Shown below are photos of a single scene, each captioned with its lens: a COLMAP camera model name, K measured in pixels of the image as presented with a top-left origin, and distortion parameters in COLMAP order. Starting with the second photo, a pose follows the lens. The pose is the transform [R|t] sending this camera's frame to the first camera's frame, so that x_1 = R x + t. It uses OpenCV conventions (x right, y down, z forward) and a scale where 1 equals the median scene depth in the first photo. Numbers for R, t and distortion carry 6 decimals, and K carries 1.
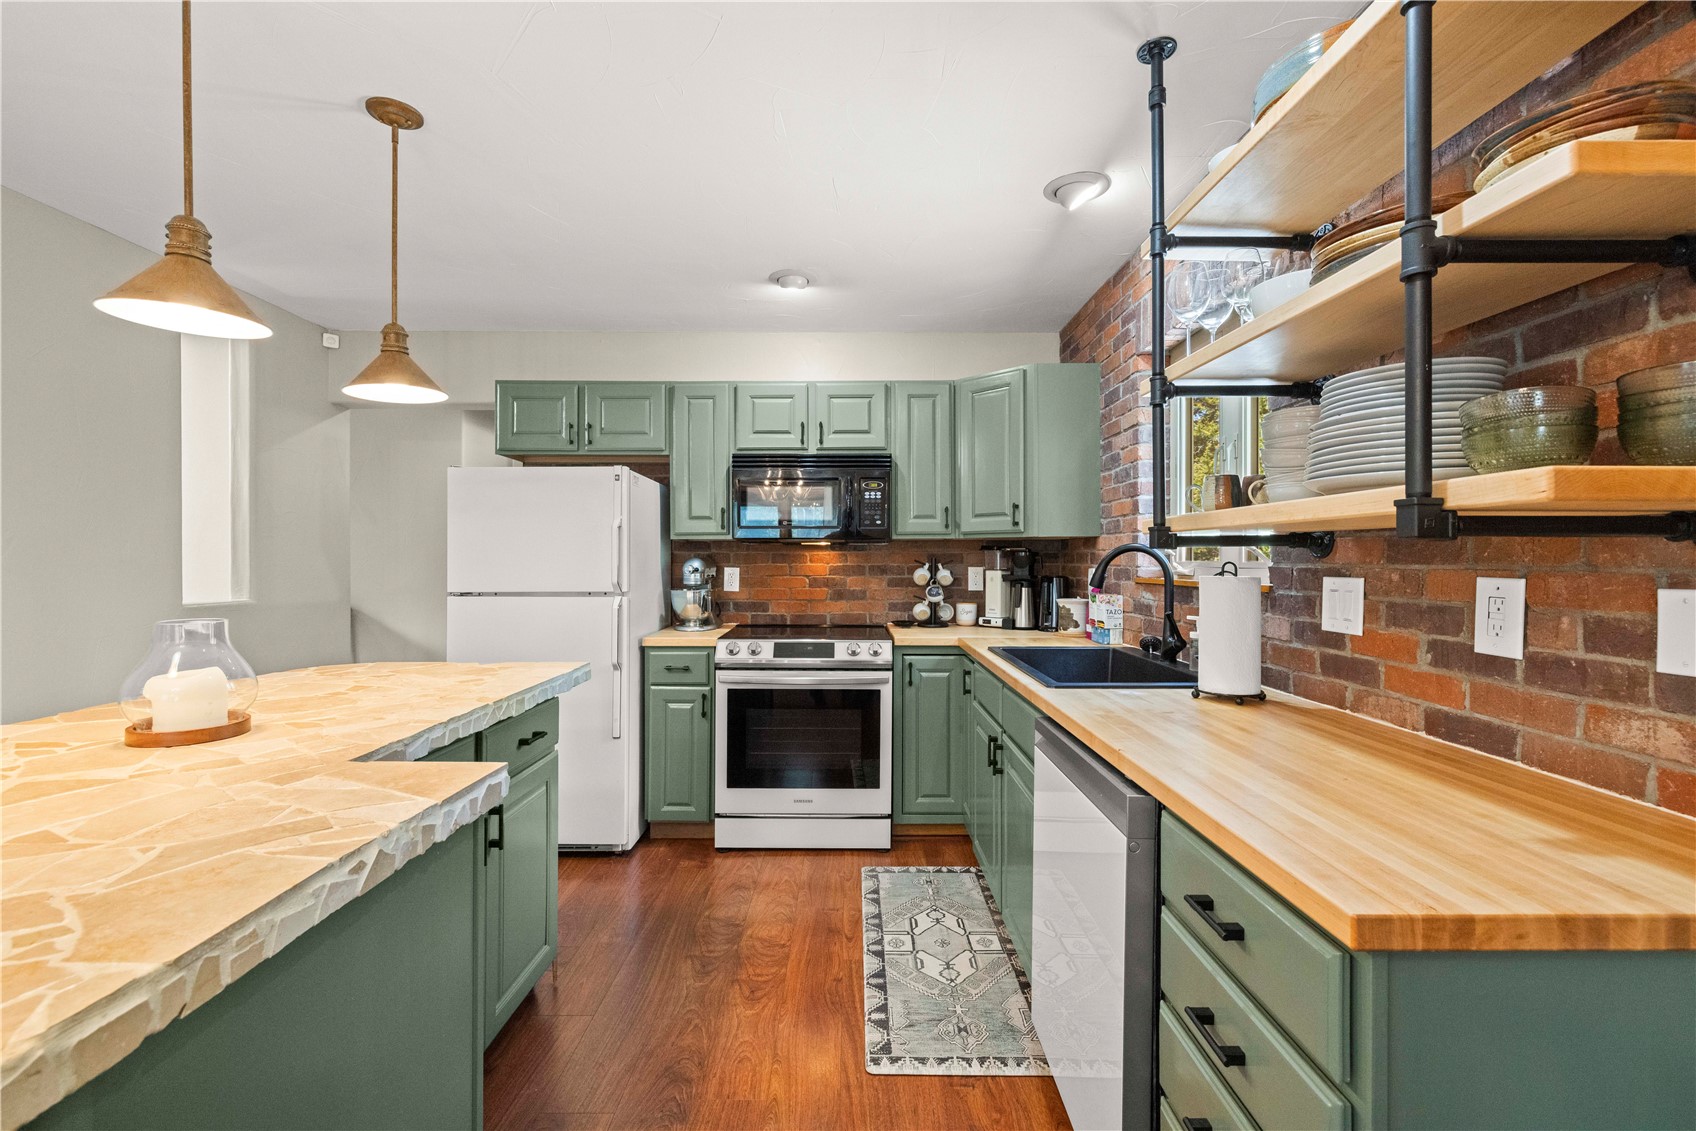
lens RADIAL K [[718.4, 0, 850.6], [0, 718.4, 560.6], [0, 0, 1]] dist [-0.000508, -0.000241]
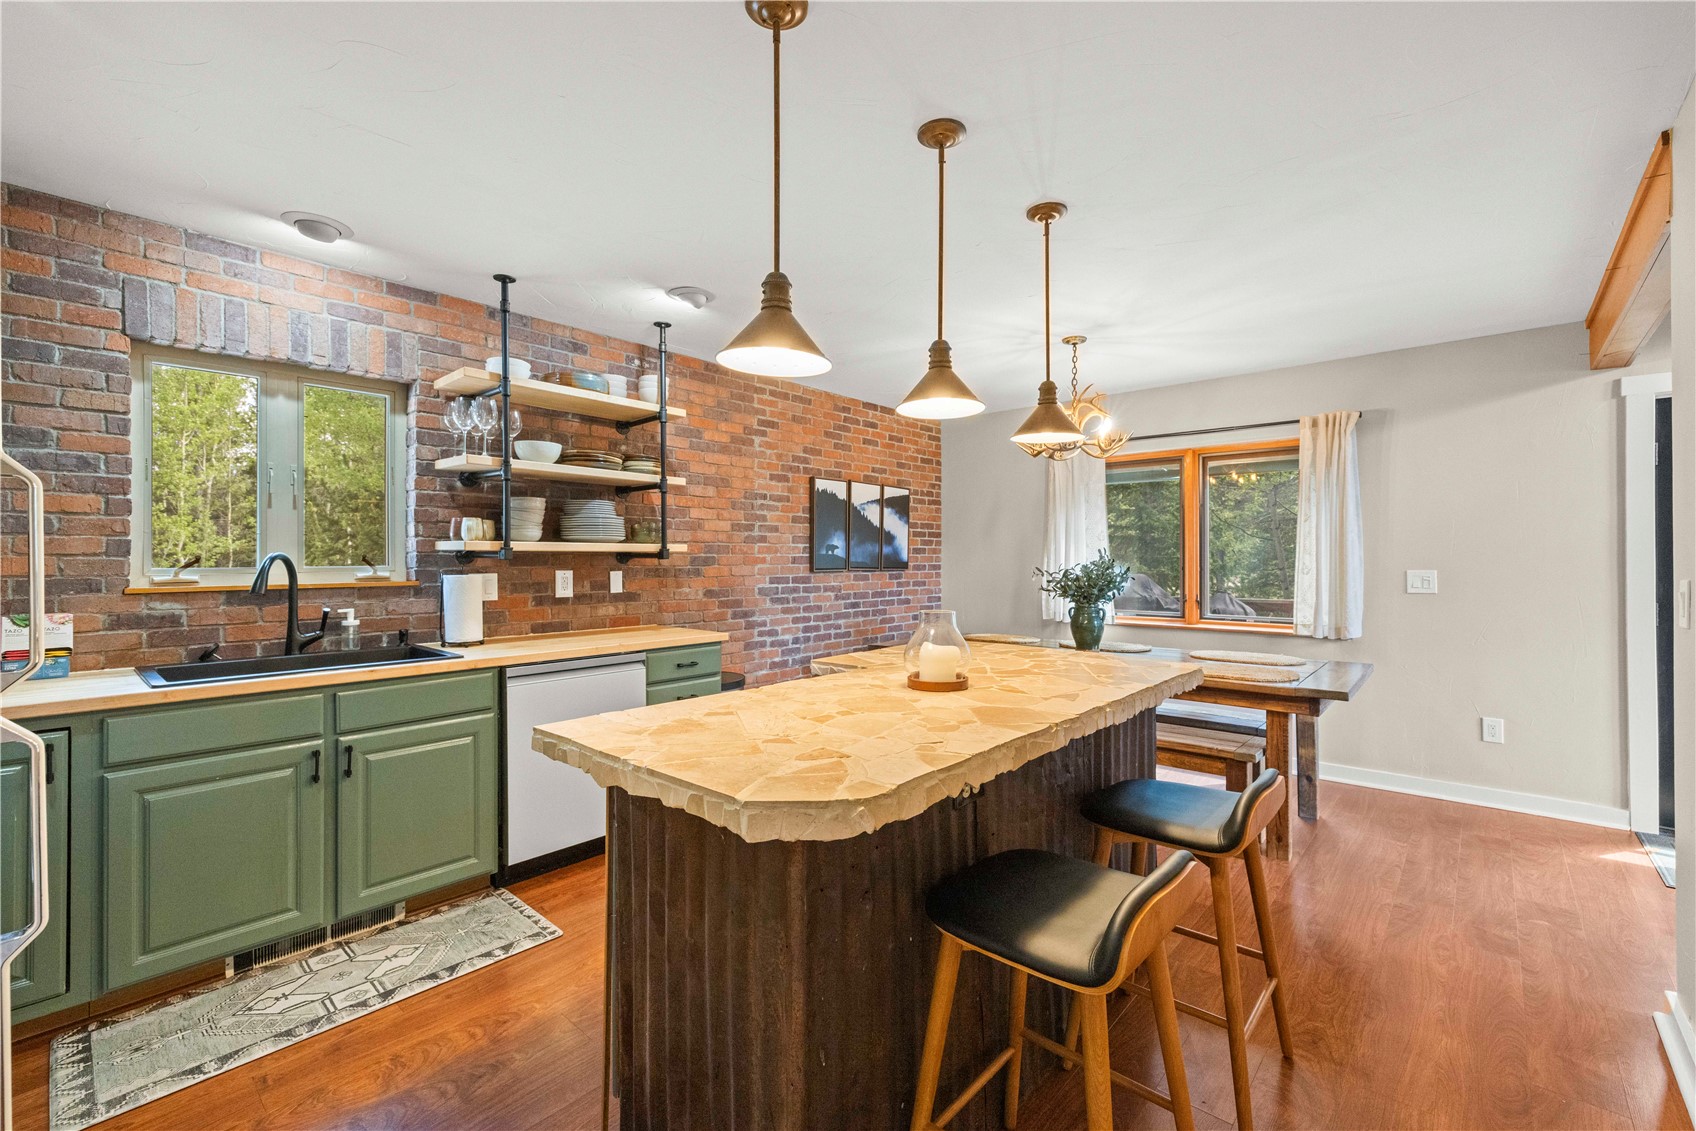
lens RADIAL K [[718.4, 0, 850.6], [0, 718.4, 560.6], [0, 0, 1]] dist [-0.000508, -0.000241]
pose [[-0.746419, -0.003564, 0.665467, -0.755742], [0.001155, 0.999977, 0.006651, -0.013504], [-0.665475, 0.005733, -0.746398, 0.953163]]
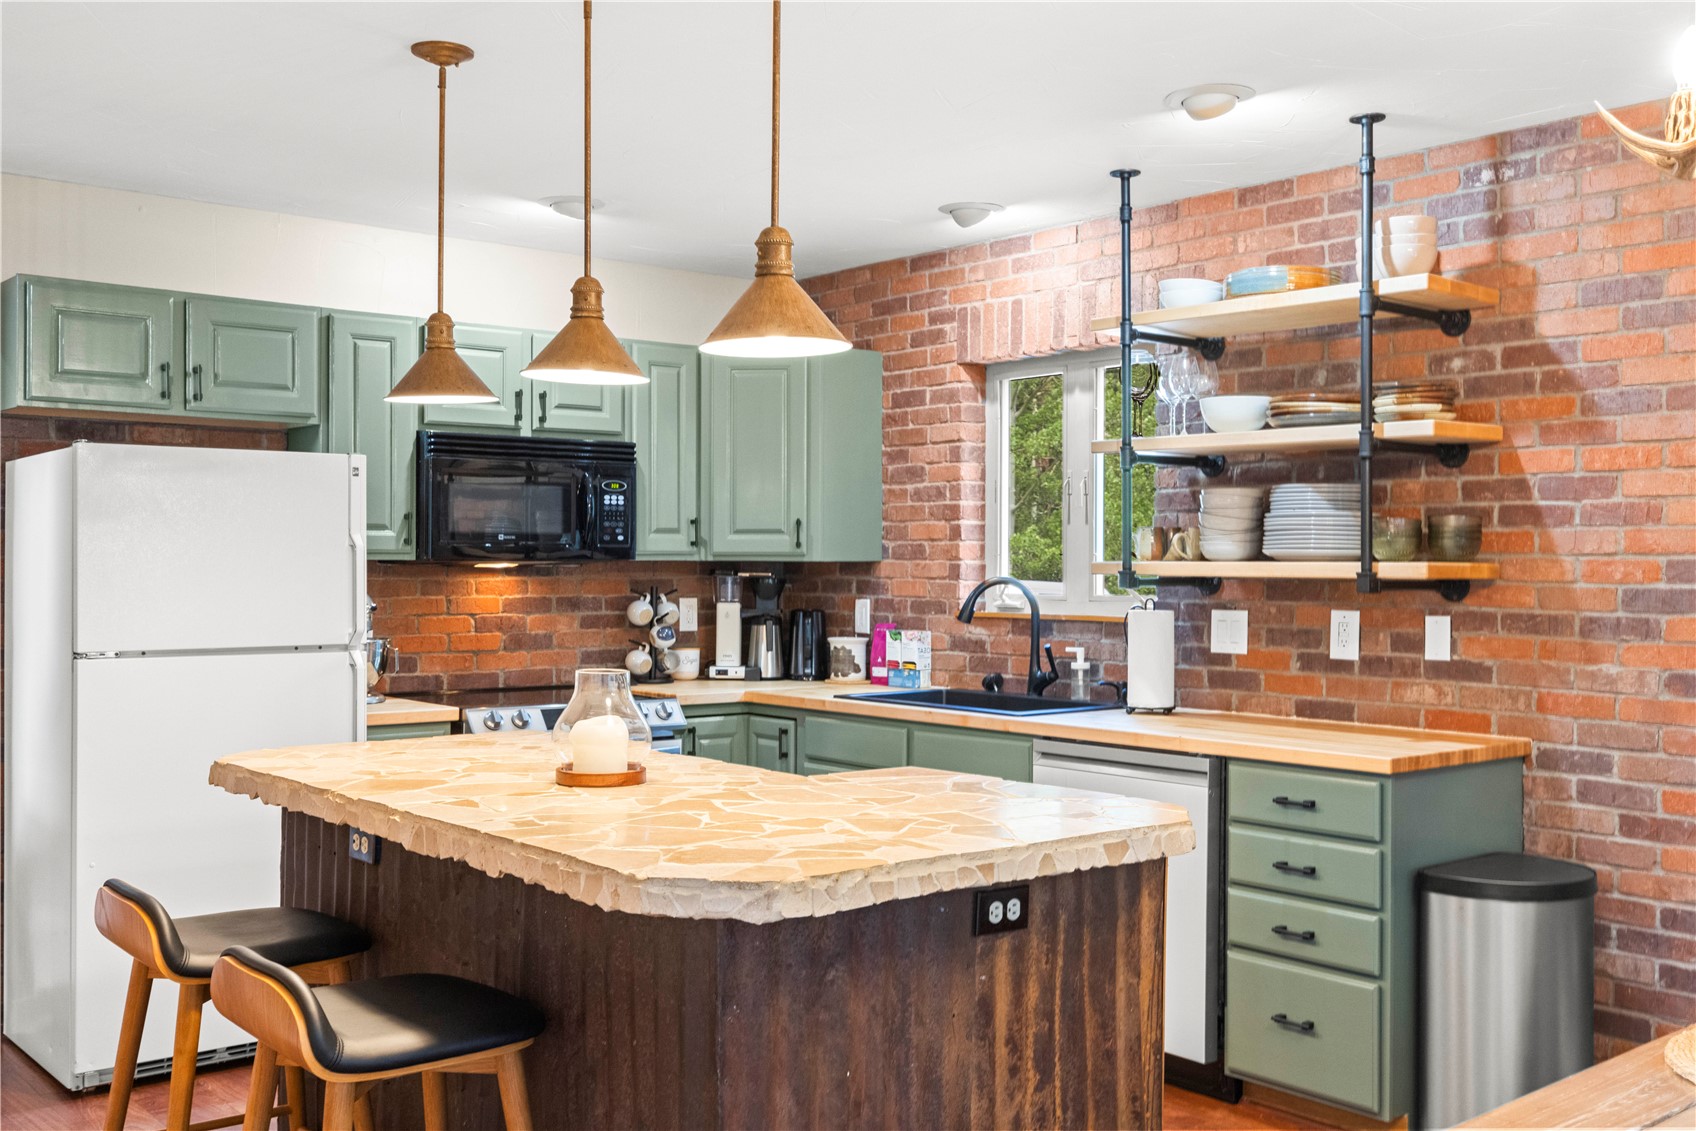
lens RADIAL K [[1636.6, 0, 853.2], [0, 1636.6, 566.5], [0, 0, 1]] dist [0.001442, 0.004133]
pose [[0.770279, 0.002093, 0.637703, -0.904052], [-0.002789, 0.999996, 0.000087, -0.028458], [-0.637700, -0.001845, 0.770282, -0.443827]]
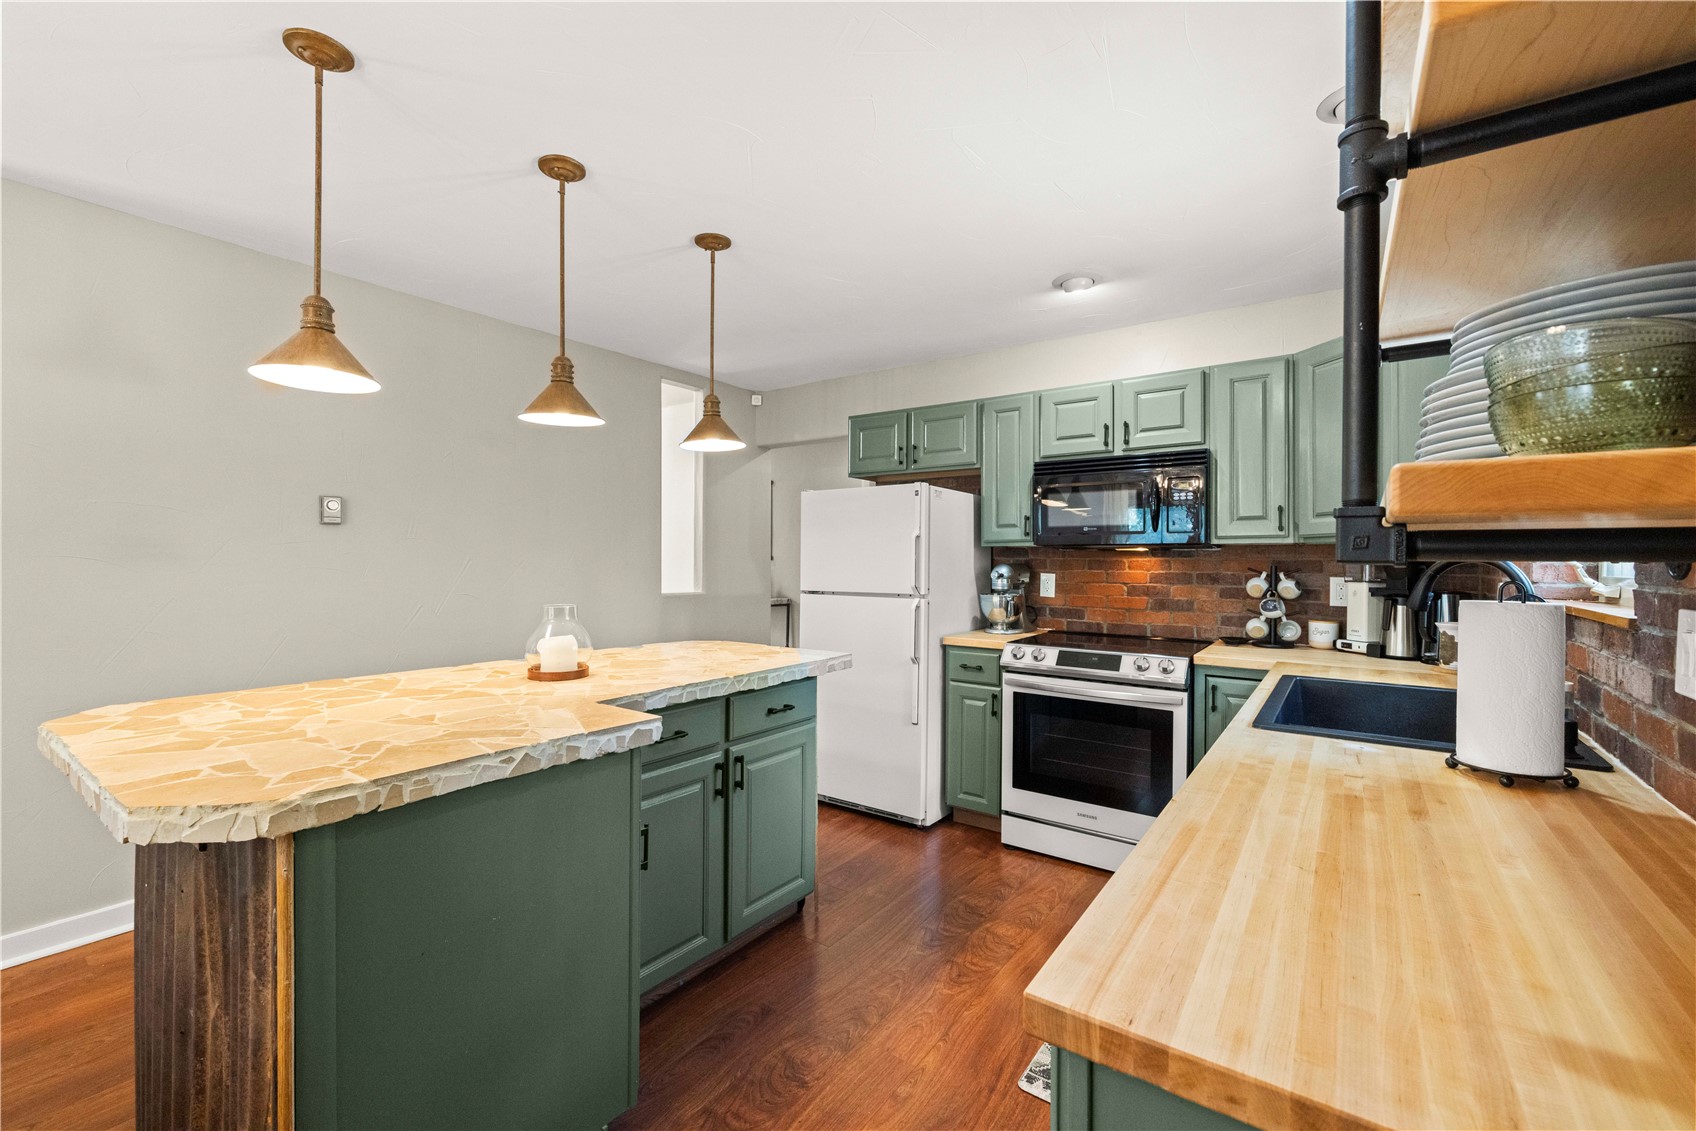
lens RADIAL K [[708.1, 0, 850.8], [0, 708.1, 557.9], [0, 0, 1]] dist [-0.002704, 0.000038]
pose [[0.812065, 0.001974, -0.583563, 0.232362], [-0.004895, 0.999982, -0.003428, -0.008999], [0.583546, 0.005640, 0.812060, 0.035975]]
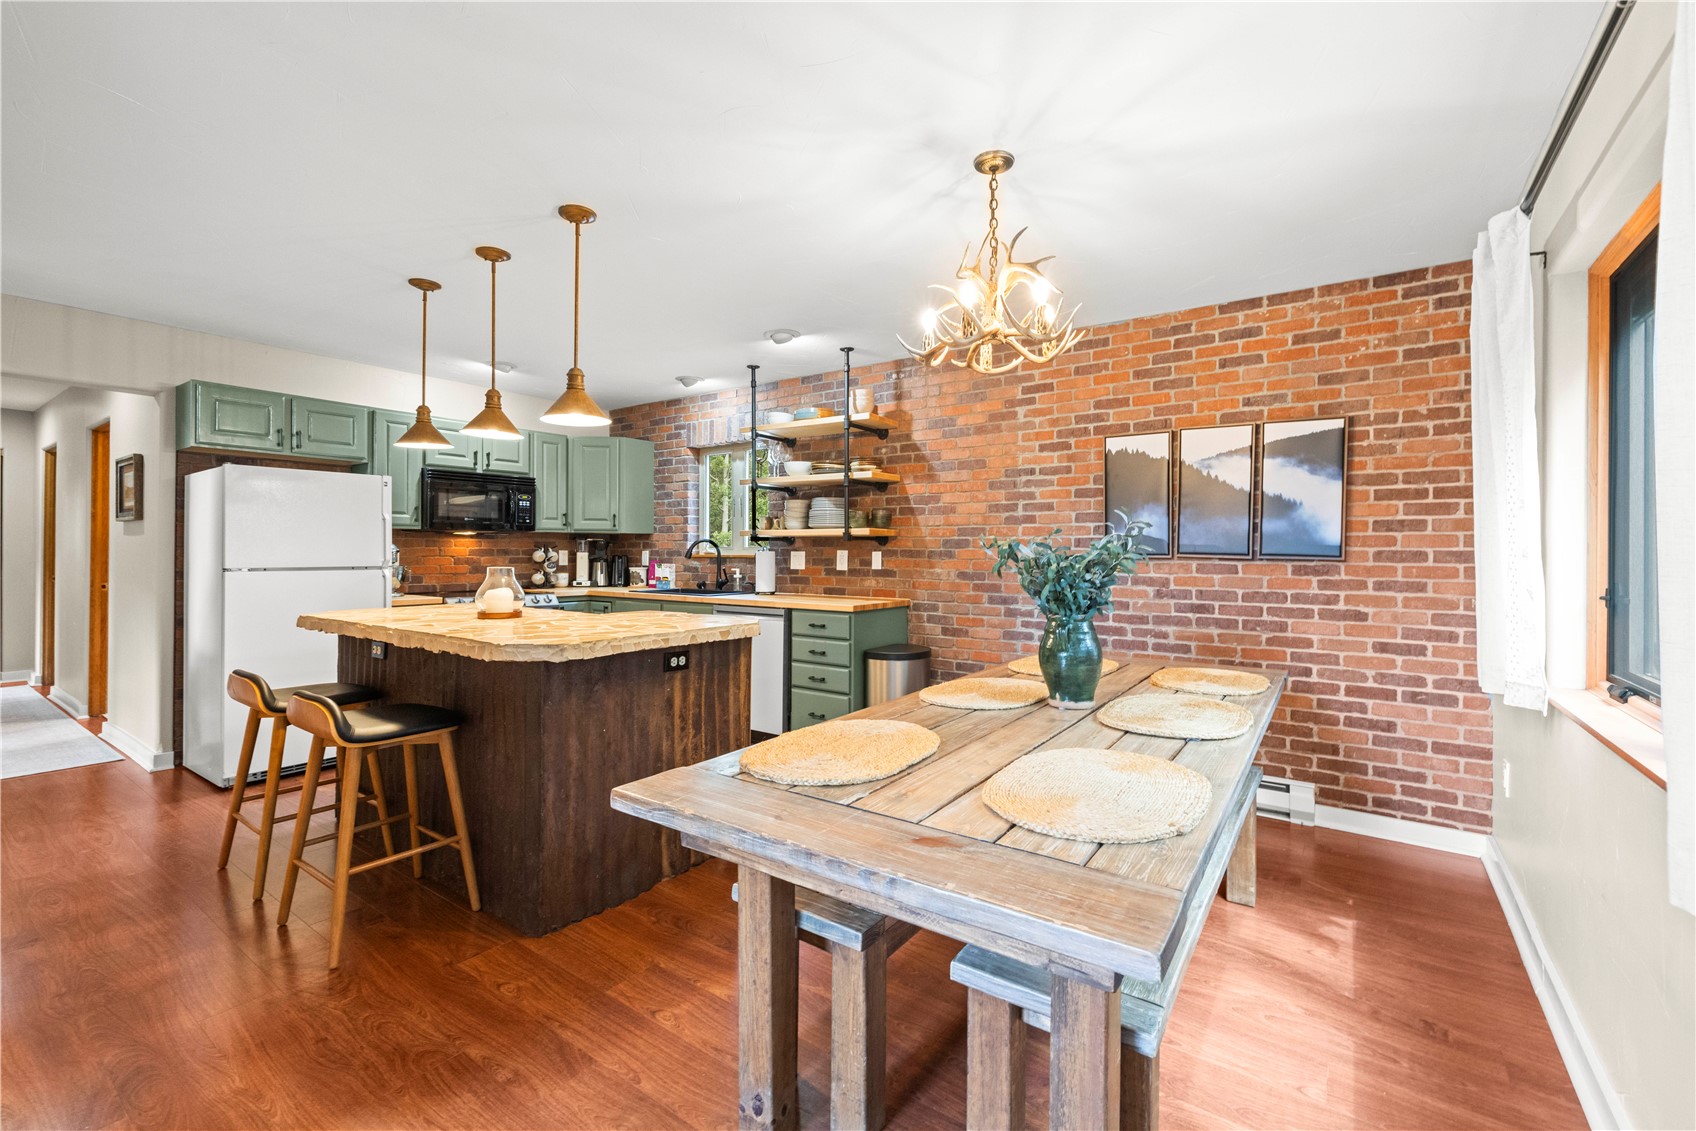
lens RADIAL K [[711.6, 0, 854.2], [0, 711.6, 550.3], [0, 0, 1]] dist [-0.000198, 0.000675]
pose [[0.579236, 0.003831, 0.815151, -0.892997], [-0.002825, 0.999992, -0.002692, 0.013589], [-0.815155, -0.000743, 0.579242, -0.524408]]
